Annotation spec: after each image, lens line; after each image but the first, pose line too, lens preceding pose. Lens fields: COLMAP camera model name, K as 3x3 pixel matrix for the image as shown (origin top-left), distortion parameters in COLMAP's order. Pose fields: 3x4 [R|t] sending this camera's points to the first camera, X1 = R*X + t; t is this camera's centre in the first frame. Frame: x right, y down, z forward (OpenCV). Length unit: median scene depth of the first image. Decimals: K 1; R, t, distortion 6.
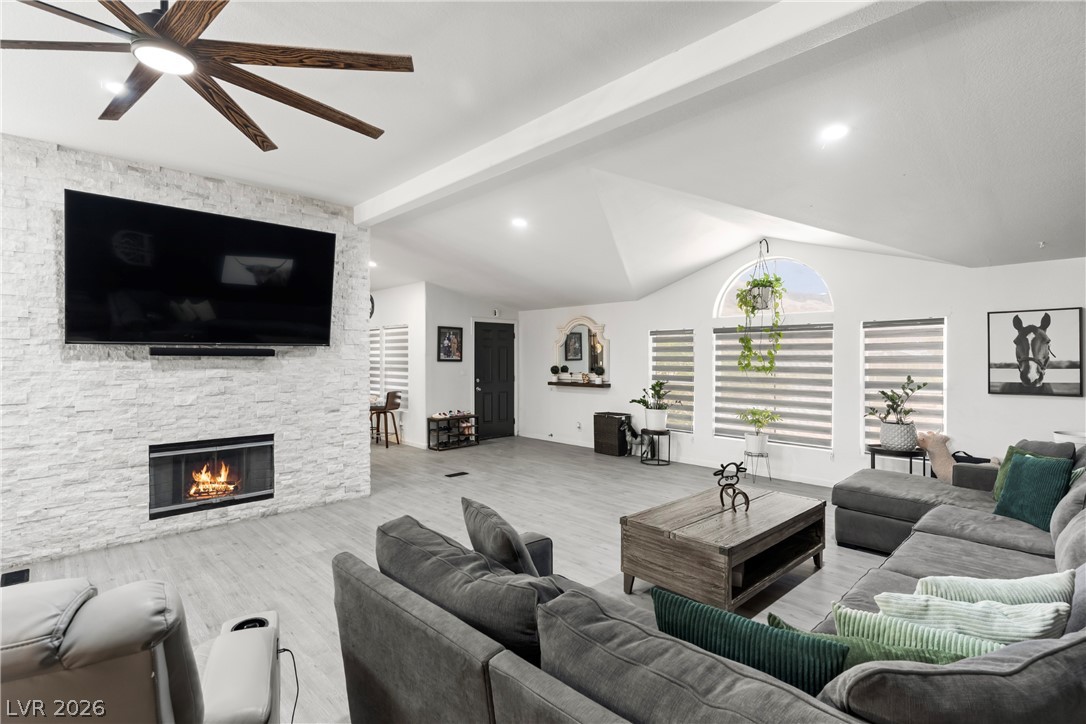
lens RADIAL K [[513.1, 0, 543.0], [0, 513.1, 355.8], [0, 0, 1]] dist [-0.001314, -0.000381]
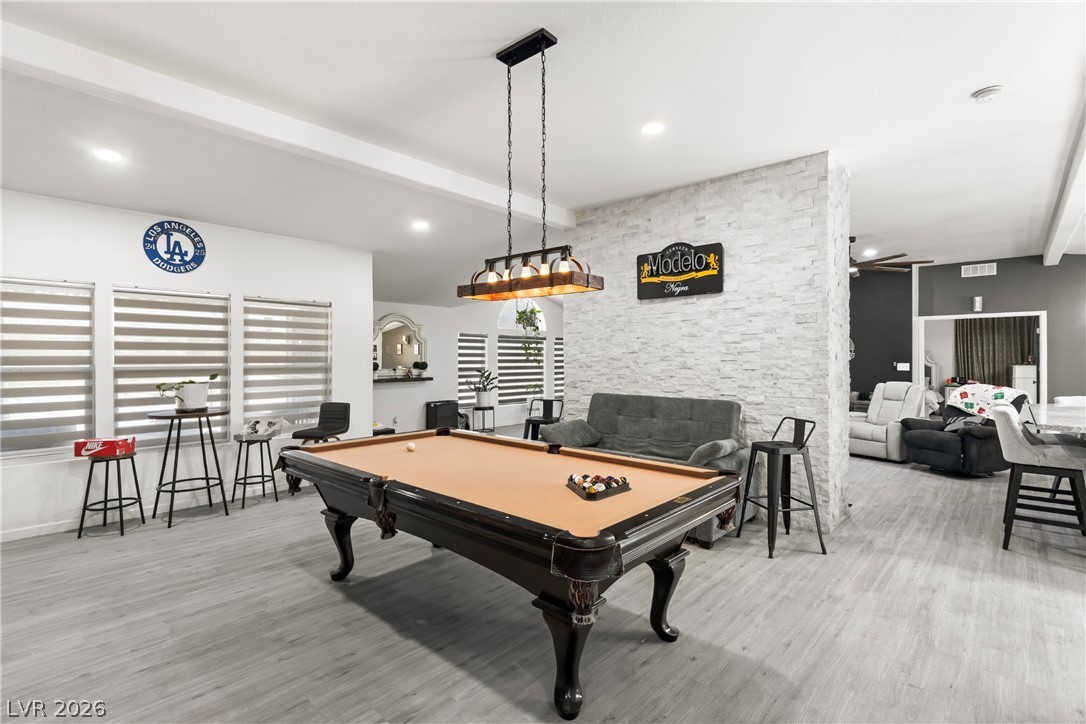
lens RADIAL K [[513.1, 0, 541.6], [0, 513.1, 359.3], [0, 0, 1]] dist [-0.001314, -0.000381]
pose [[-0.057268, -0.004481, 0.998349, -1.561666], [-0.000953, 0.999990, 0.004433, 0.014842], [-0.998358, -0.000698, -0.057271, 1.254685]]
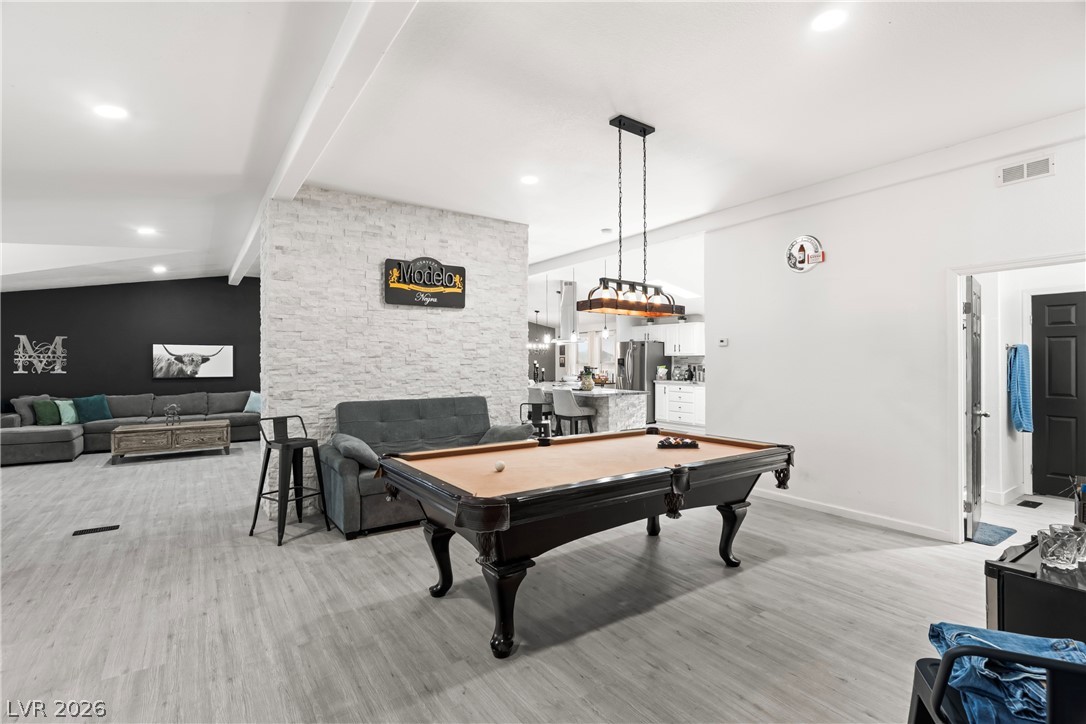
lens RADIAL K [[513.1, 0, 547.3], [0, 513.1, 358.8], [0, 0, 1]] dist [-0.001314, -0.000381]
pose [[-0.986253, 0.001699, 0.165235, -1.050709], [0.000743, 0.999983, -0.005851, 0.015505], [-0.165242, -0.005648, -0.986237, 1.918801]]
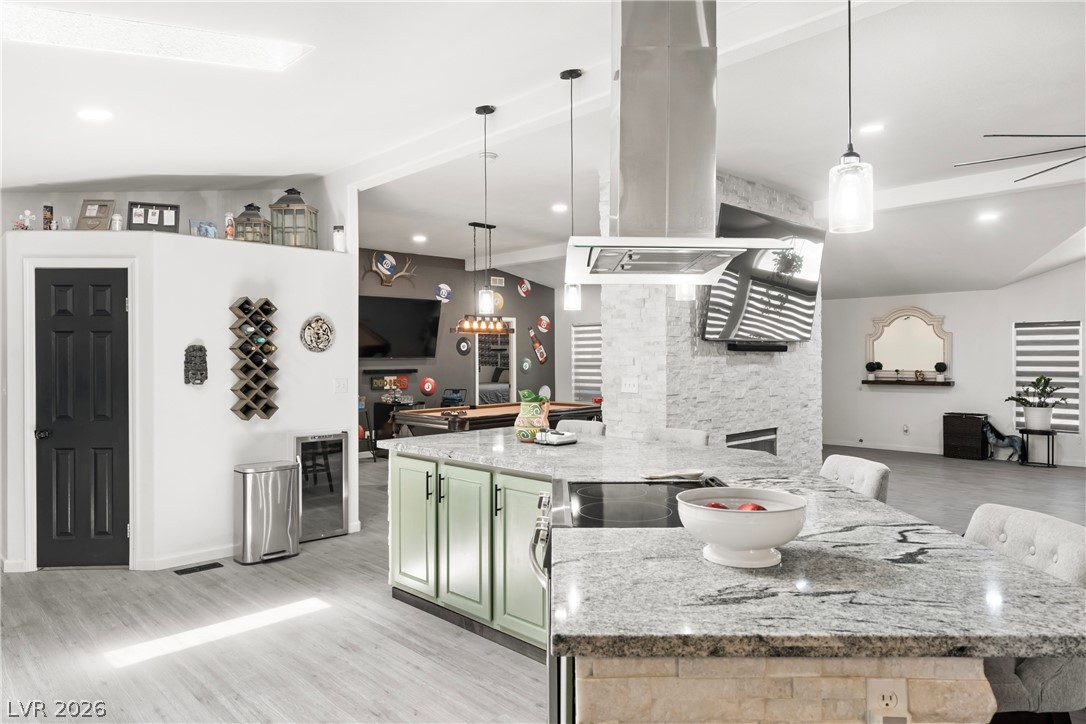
lens RADIAL K [[700.5, 0, 542.4], [0, 700.5, 358.3], [0, 0, 1]] dist [0.003547, -0.000501]
pose [[0.999950, -0.006393, -0.007640, -0.900988], [0.006436, 0.999964, 0.005608, 0.002705], [0.007604, -0.005656, 0.999955, -0.369494]]
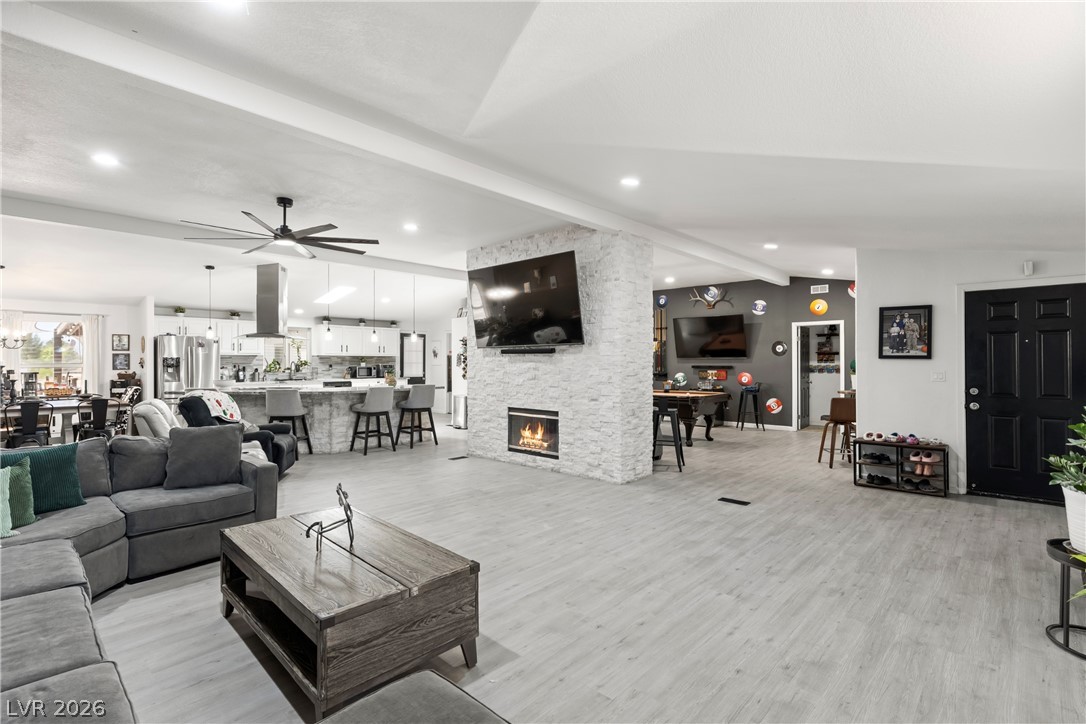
lens RADIAL K [[513.1, 0, 545.2], [0, 513.1, 357.5], [0, 0, 1]] dist [-0.001314, -0.000381]
pose [[0.044768, -0.006194, -0.998978, 0.741068], [0.005193, 0.999969, -0.005967, 0.017723], [0.998984, -0.004920, 0.044799, 0.830015]]
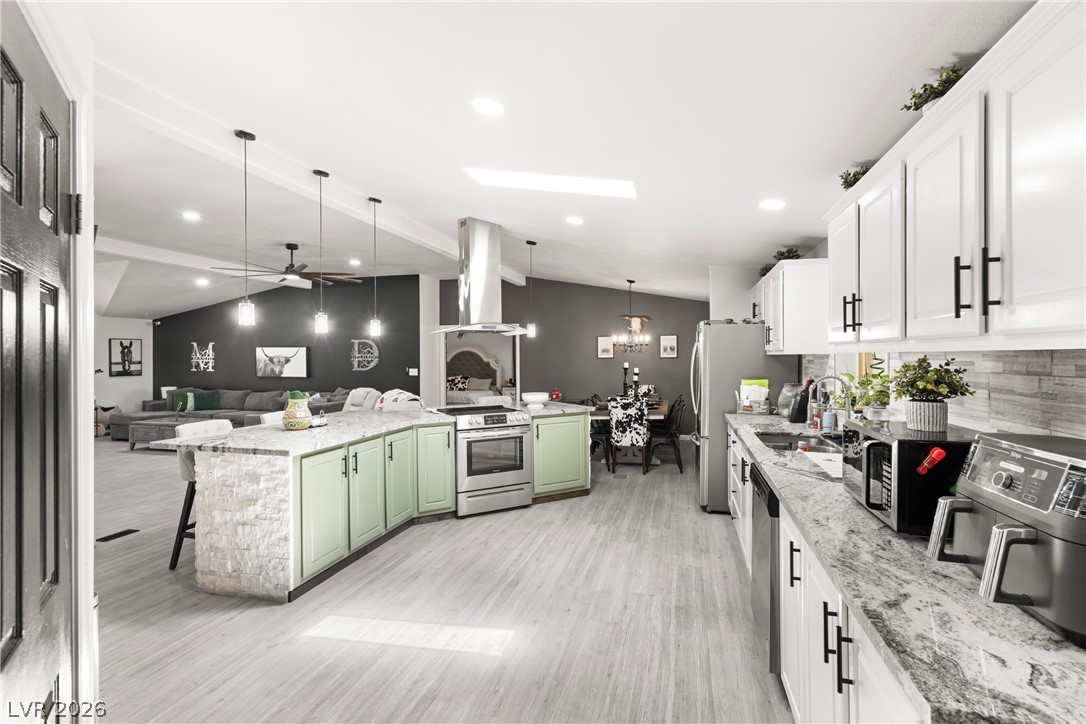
lens RADIAL K [[513.1, 0, 545.1], [0, 513.1, 362.7], [0, 0, 1]] dist [-0.001314, -0.000381]
pose [[-0.504012, -0.008433, 0.863655, -1.743362], [-0.000333, 0.999954, 0.009569, -0.004704], [-0.863697, 0.004535, -0.503992, 0.474008]]
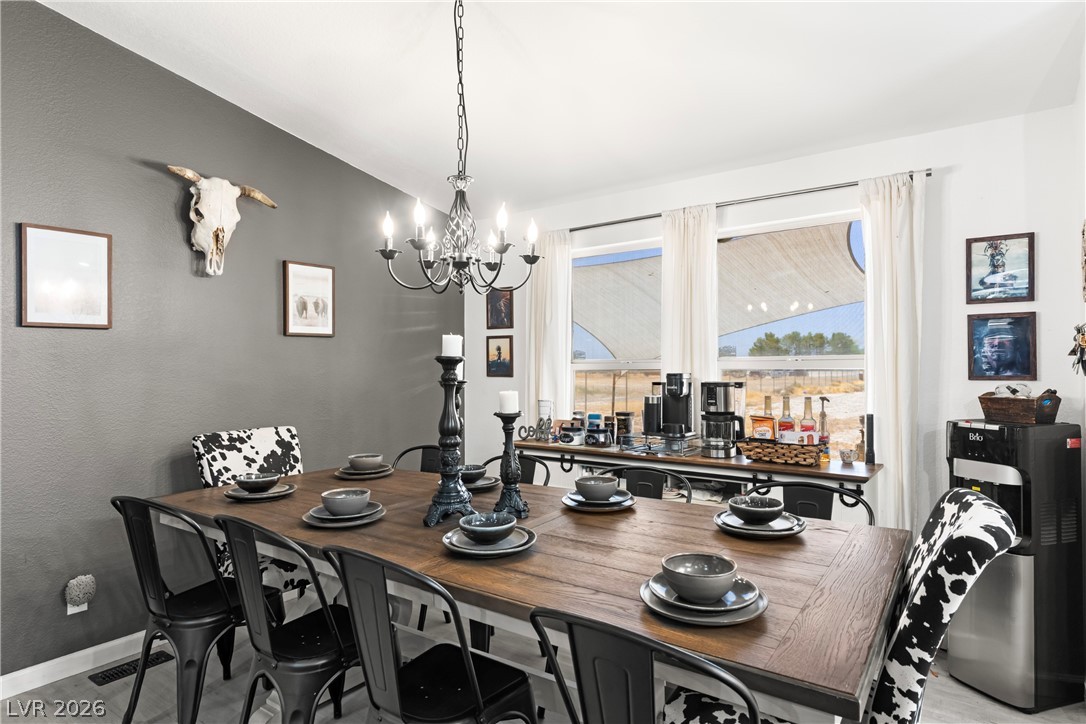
lens RADIAL K [[596.7, 0, 536.2], [0, 596.7, 362.7], [0, 0, 1]] dist [-0.009273, 0.001548]
pose [[-0.988545, 0.000797, -0.150925, -0.590269], [0.001662, 0.999983, -0.005606, 0.029404], [0.150918, -0.005793, -0.988529, -0.090799]]
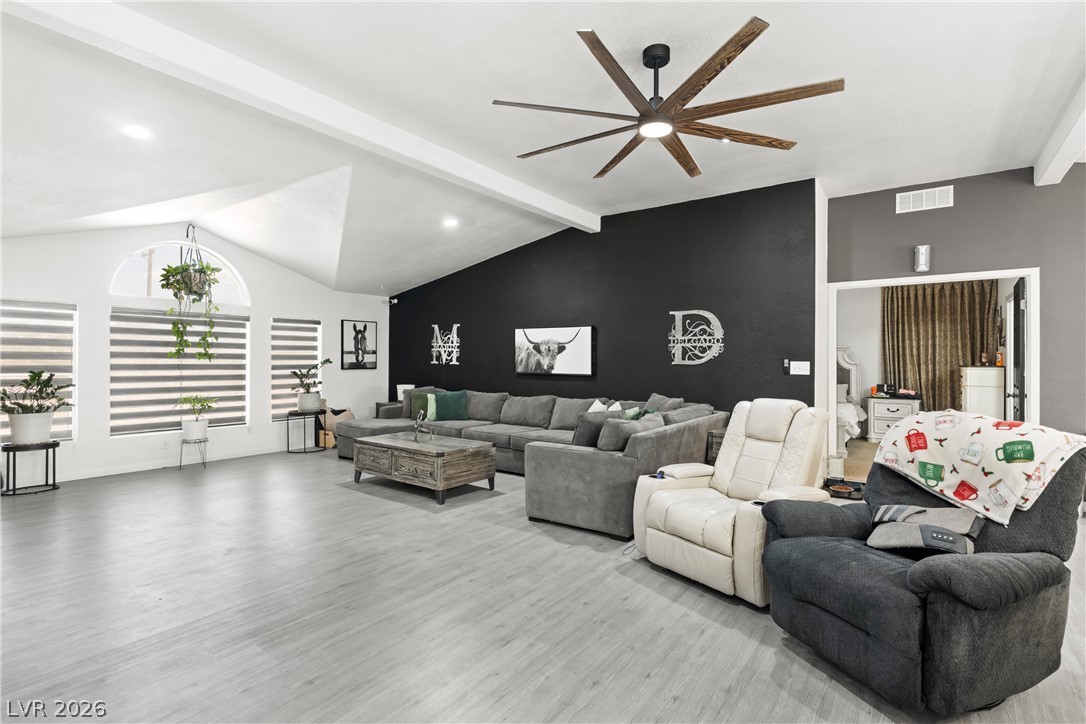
lens RADIAL K [[513.1, 0, 547.6], [0, 513.1, 360.5], [0, 0, 1]] dist [-0.001314, -0.000381]
pose [[-0.165427, -0.002692, 0.986218, -0.792941], [-0.007557, 0.999970, 0.001462, 0.034705], [-0.986193, -0.007211, -0.165442, 0.577310]]
